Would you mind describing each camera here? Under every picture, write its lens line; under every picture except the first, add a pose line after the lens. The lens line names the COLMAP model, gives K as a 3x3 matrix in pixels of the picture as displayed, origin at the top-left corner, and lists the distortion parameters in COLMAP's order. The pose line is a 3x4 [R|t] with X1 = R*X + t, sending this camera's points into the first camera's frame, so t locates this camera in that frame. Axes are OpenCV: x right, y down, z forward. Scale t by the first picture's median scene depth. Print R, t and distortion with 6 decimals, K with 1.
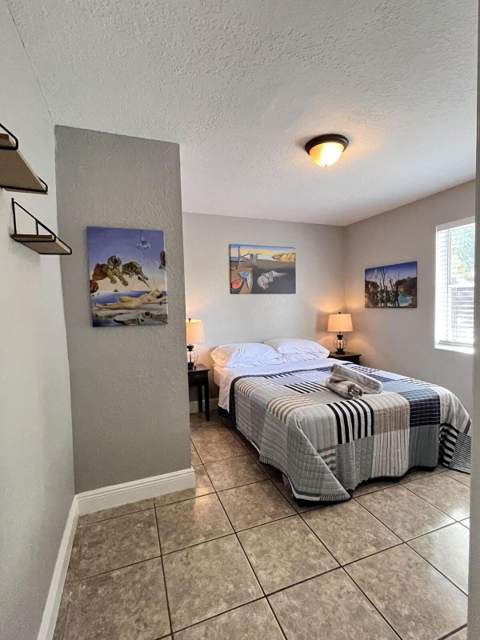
lens RADIAL K [[303.8, 0, 239.9], [0, 303.8, 321.7], [0, 0, 1]] dist [0.004223, 0.000188]
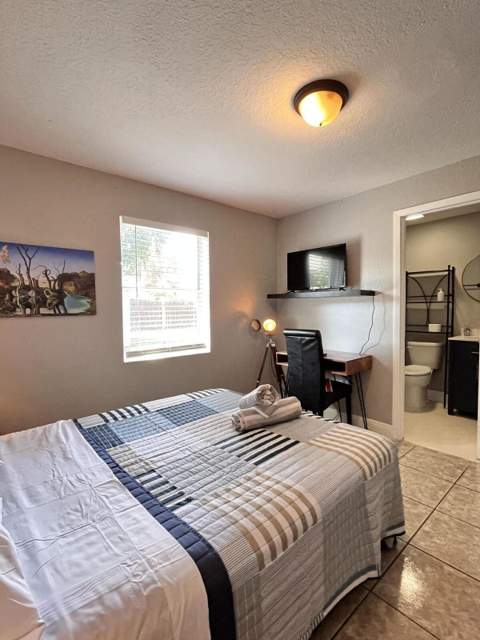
lens RADIAL K [[303.8, 0, 240.1], [0, 303.8, 324.0], [0, 0, 1]] dist [0.004223, 0.000188]
pose [[-0.359918, -0.018358, 0.932803, -0.229273], [0.082627, 0.995251, 0.051468, -0.031792], [-0.929318, 0.095599, -0.356691, 0.923043]]
